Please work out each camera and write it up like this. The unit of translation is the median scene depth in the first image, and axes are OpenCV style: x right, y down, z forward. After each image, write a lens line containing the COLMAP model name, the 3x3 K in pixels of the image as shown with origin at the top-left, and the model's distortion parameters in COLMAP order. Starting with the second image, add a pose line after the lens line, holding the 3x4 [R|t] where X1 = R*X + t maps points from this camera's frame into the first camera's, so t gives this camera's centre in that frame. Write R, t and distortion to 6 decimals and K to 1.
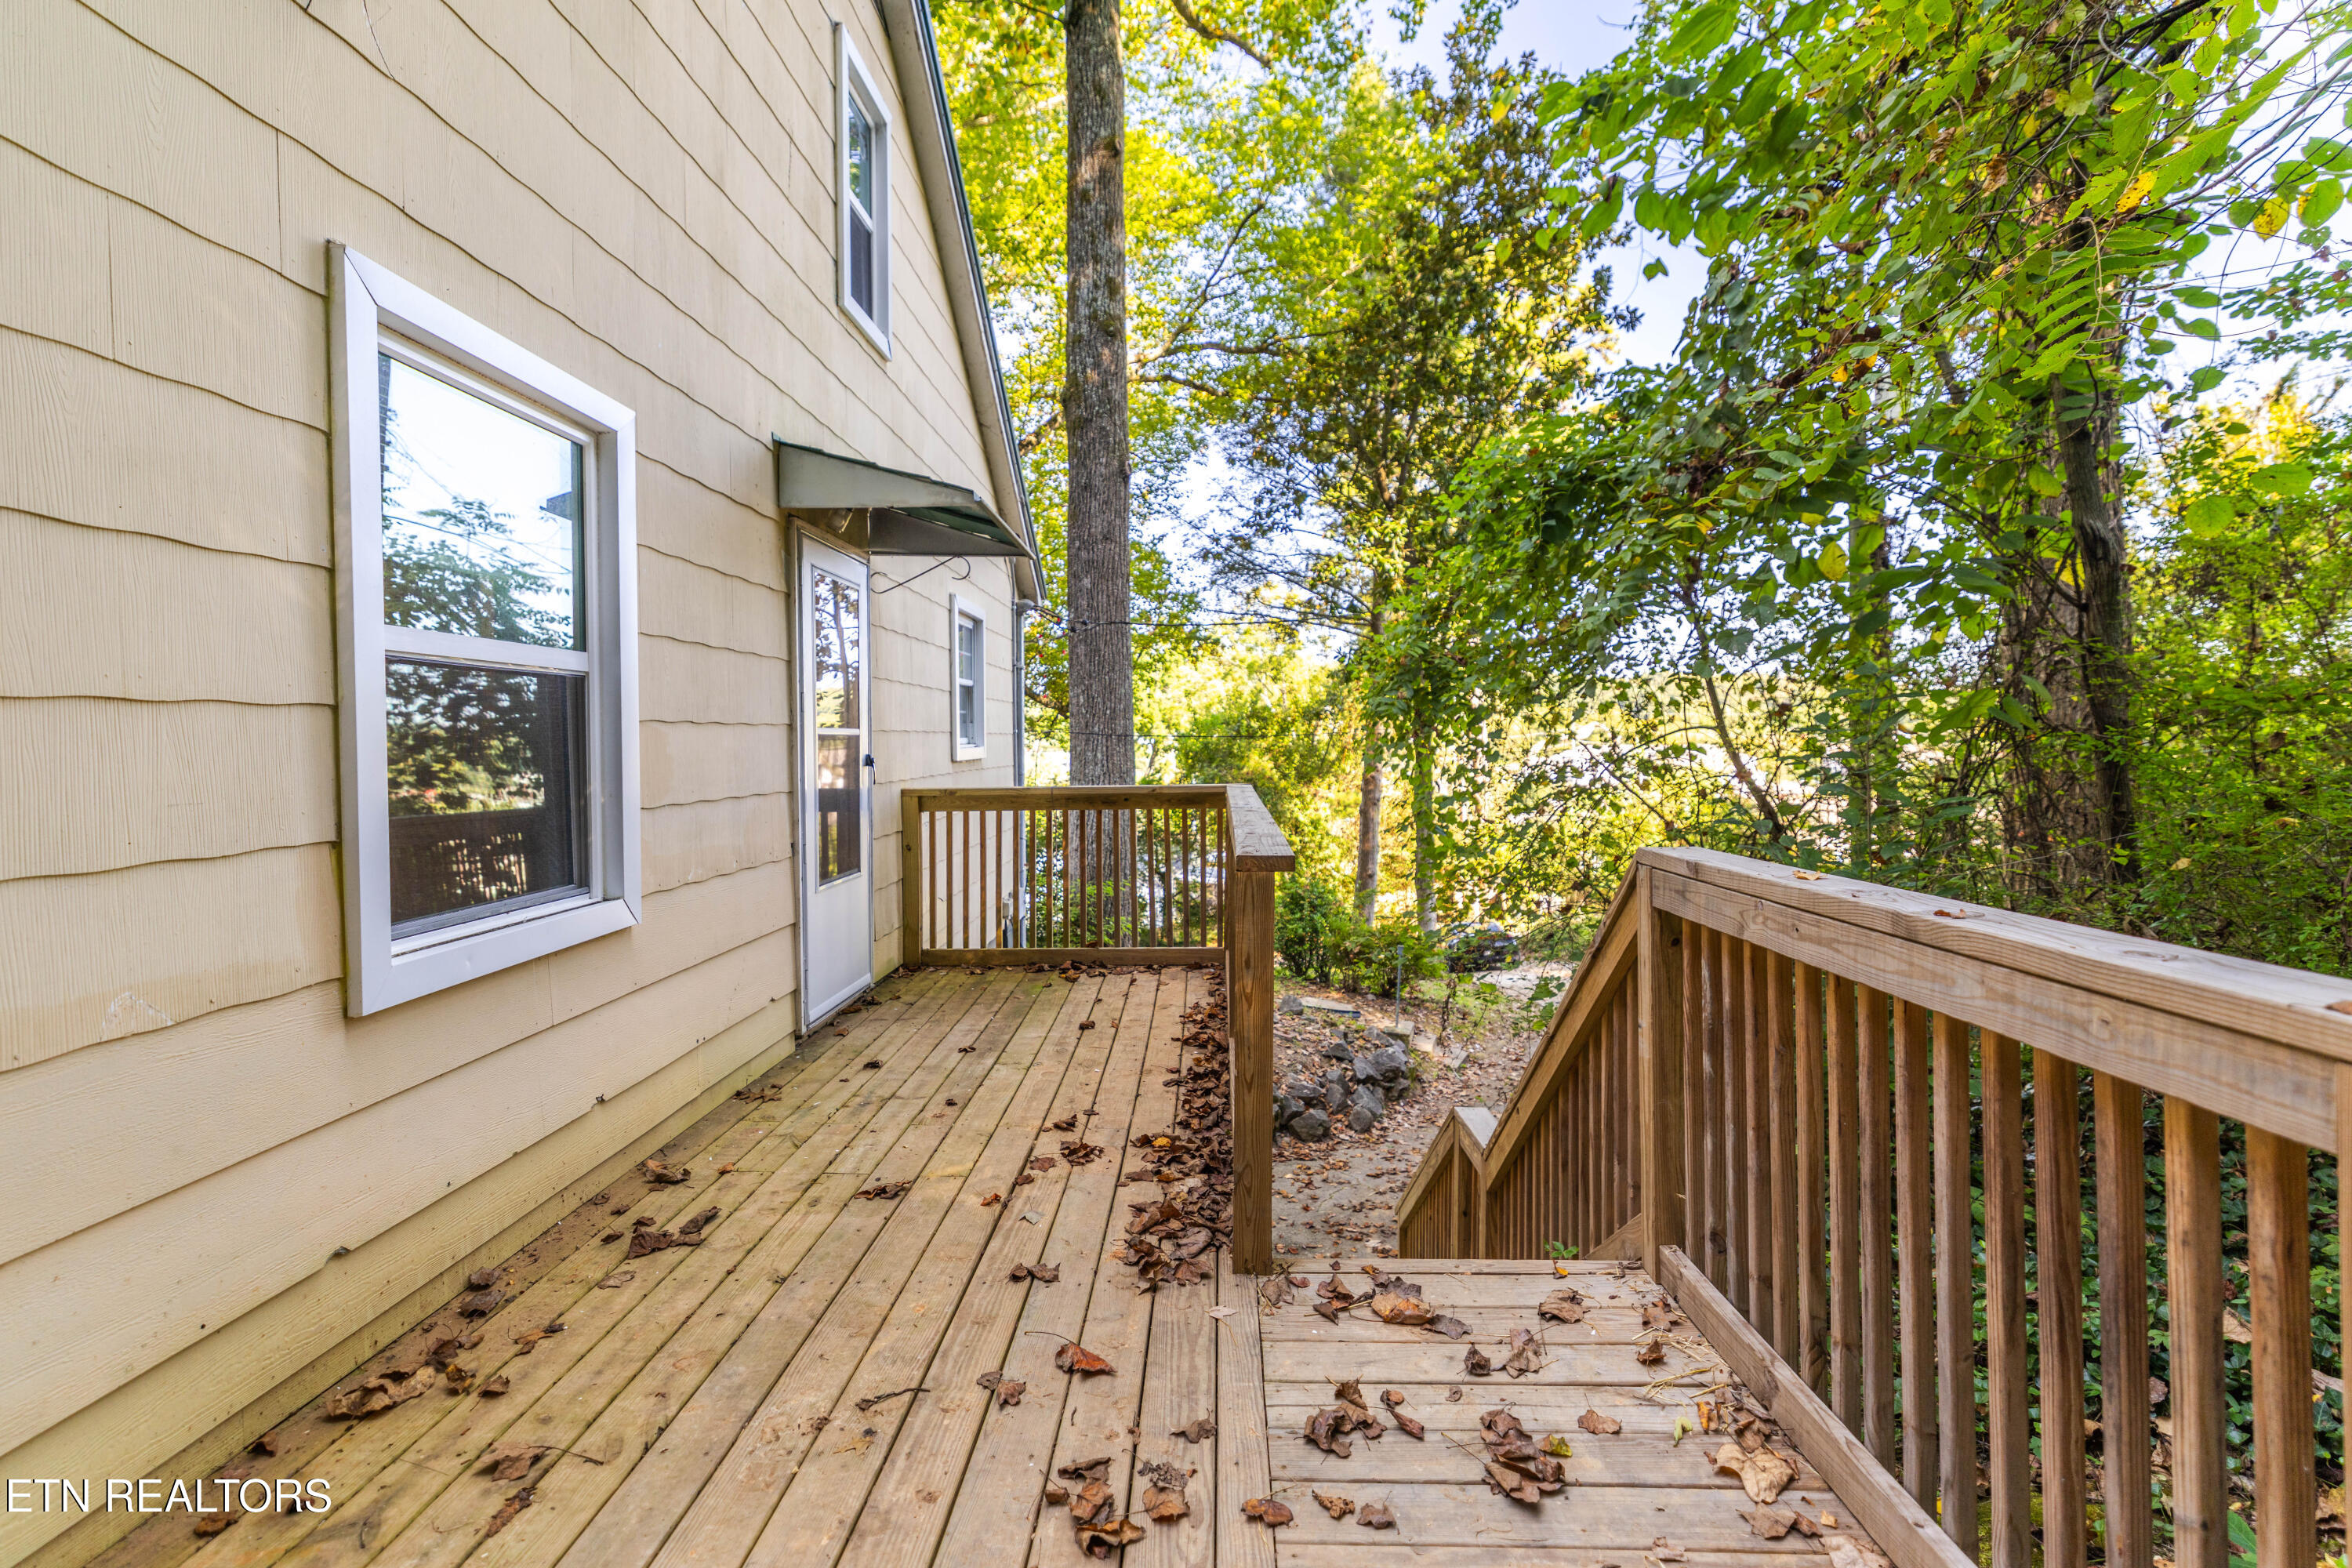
lens RADIAL K [[1004.6, 0, 1176.0], [0, 1004.6, 784.0], [0, 0, 1]] dist [-0.000829, 0.000908]
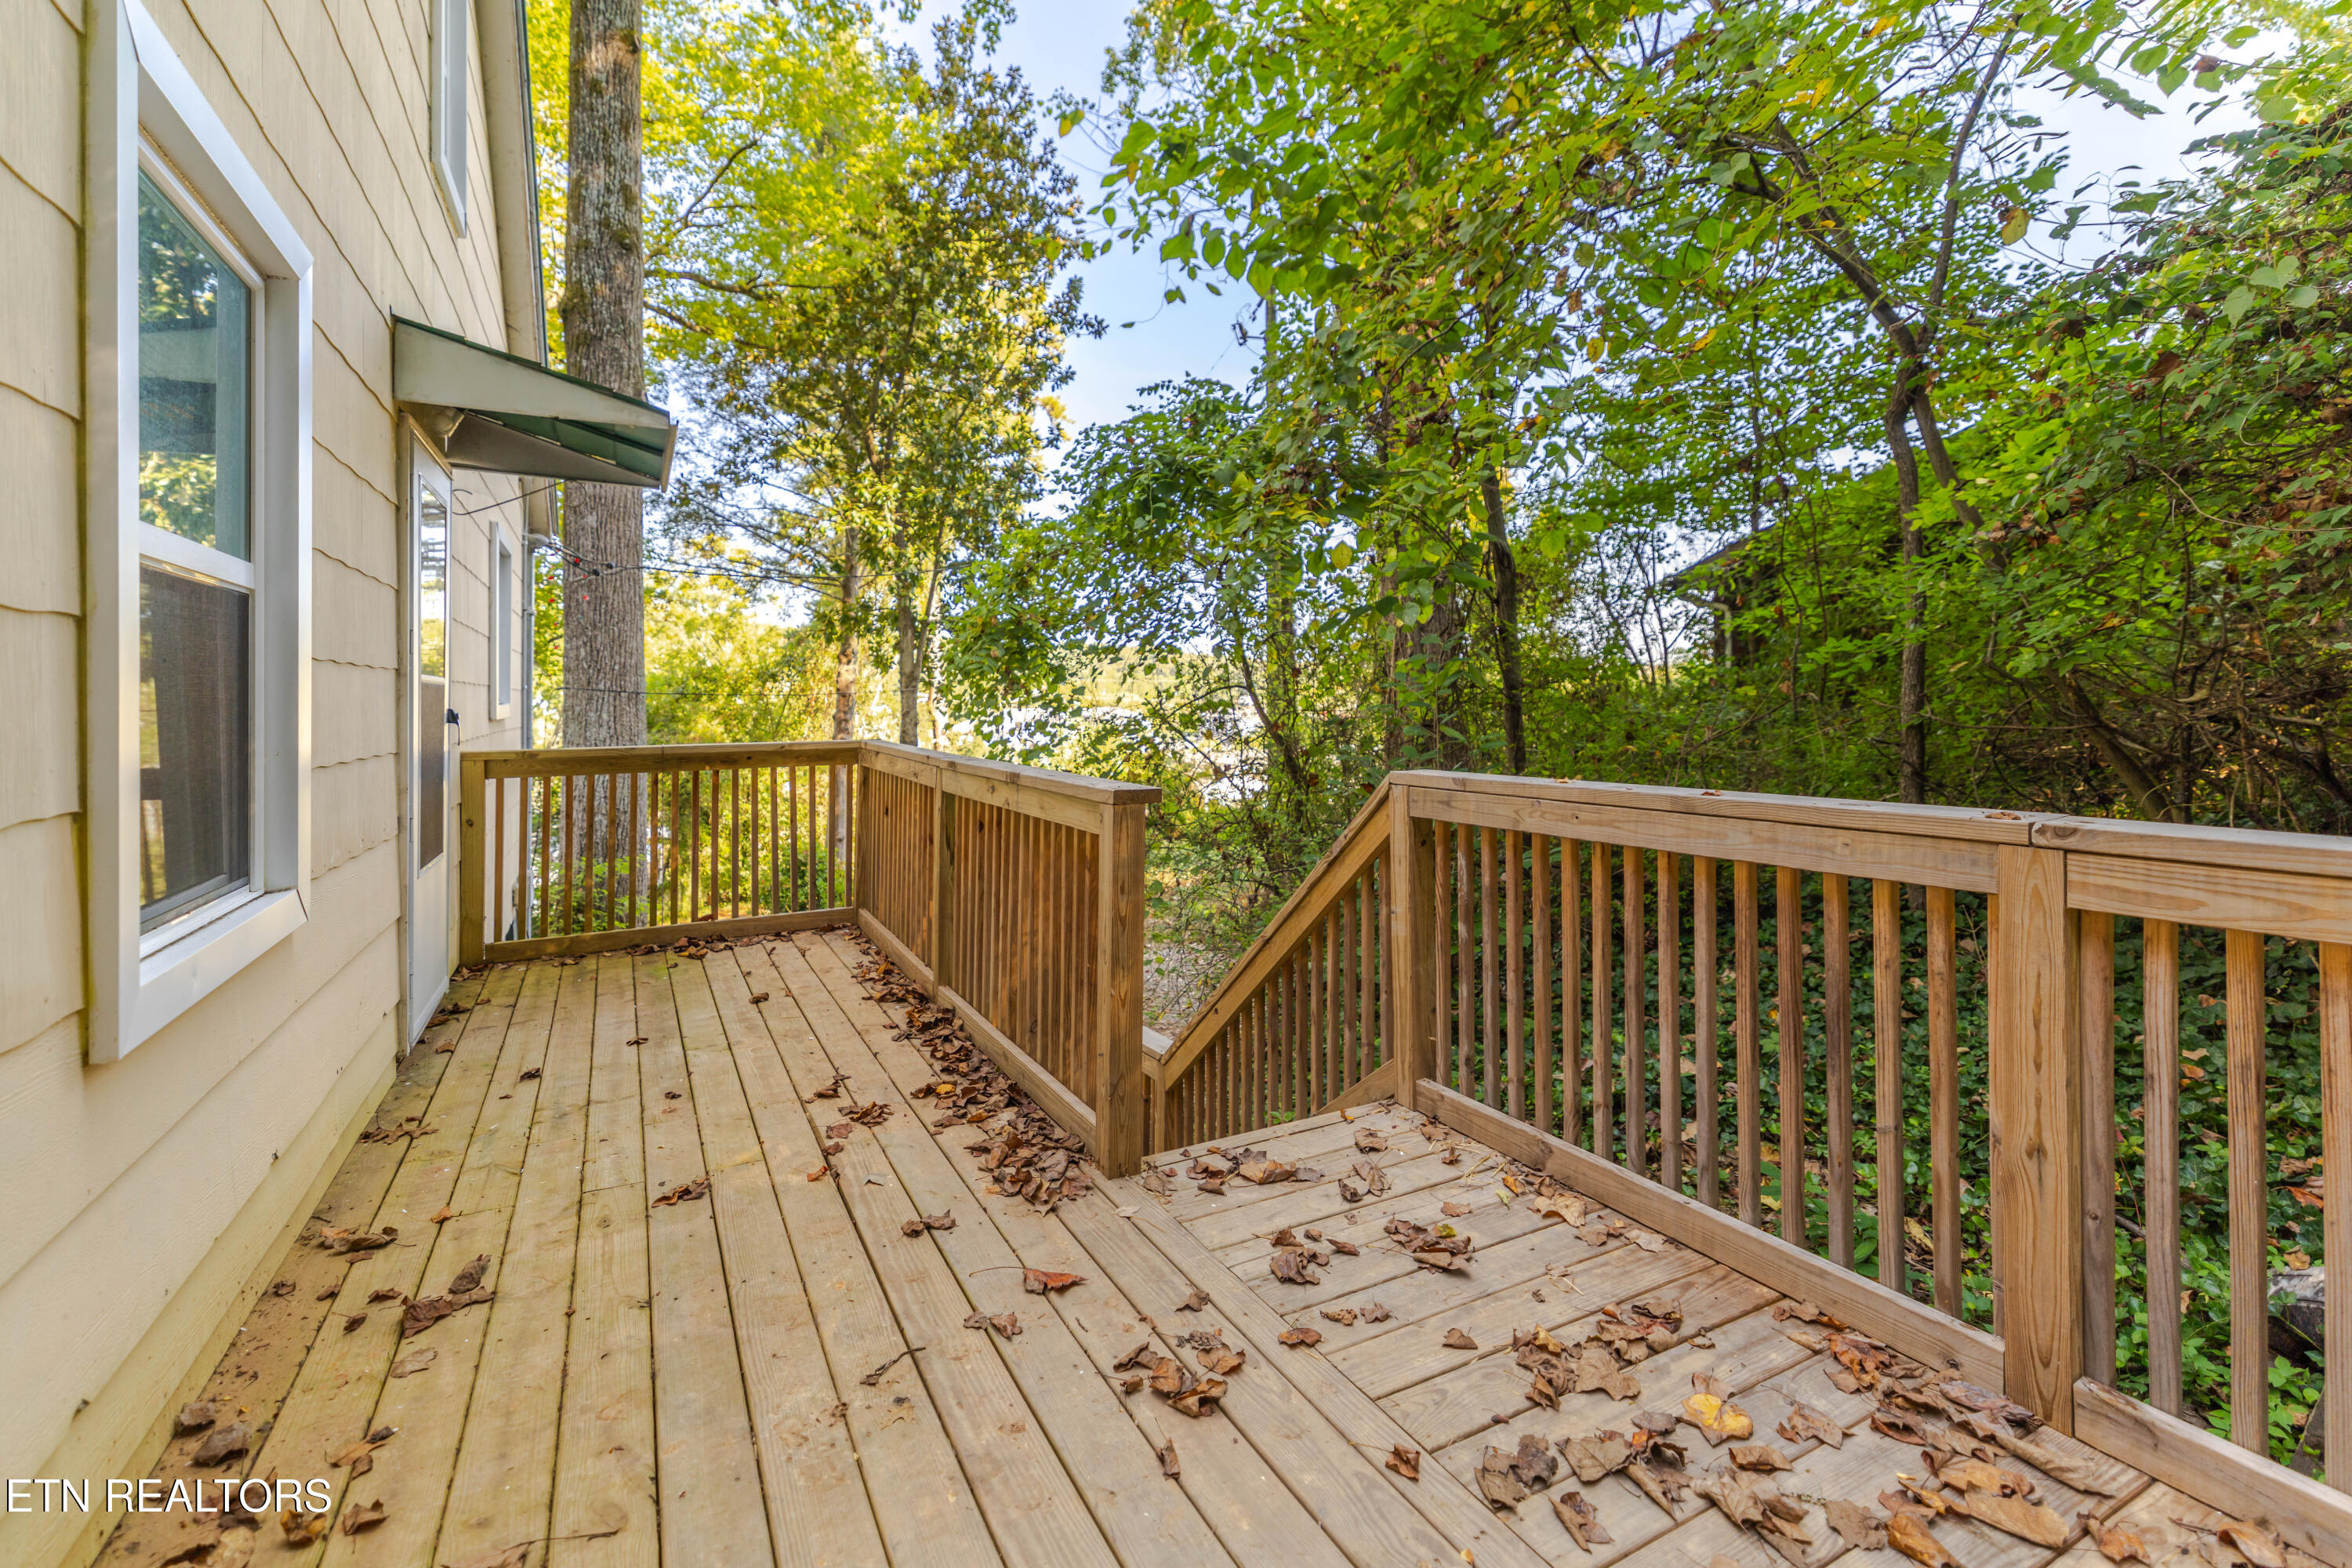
lens RADIAL K [[1003.5, 0, 1114.2], [0, 1003.5, 733.2], [0, 0, 1]] dist [-0.001792, 0.000415]
pose [[0.882198, -0.013311, 0.470690, -0.317633], [0.020211, 0.999750, -0.009607, 0.014226], [-0.470444, 0.017989, 0.882246, 0.029832]]
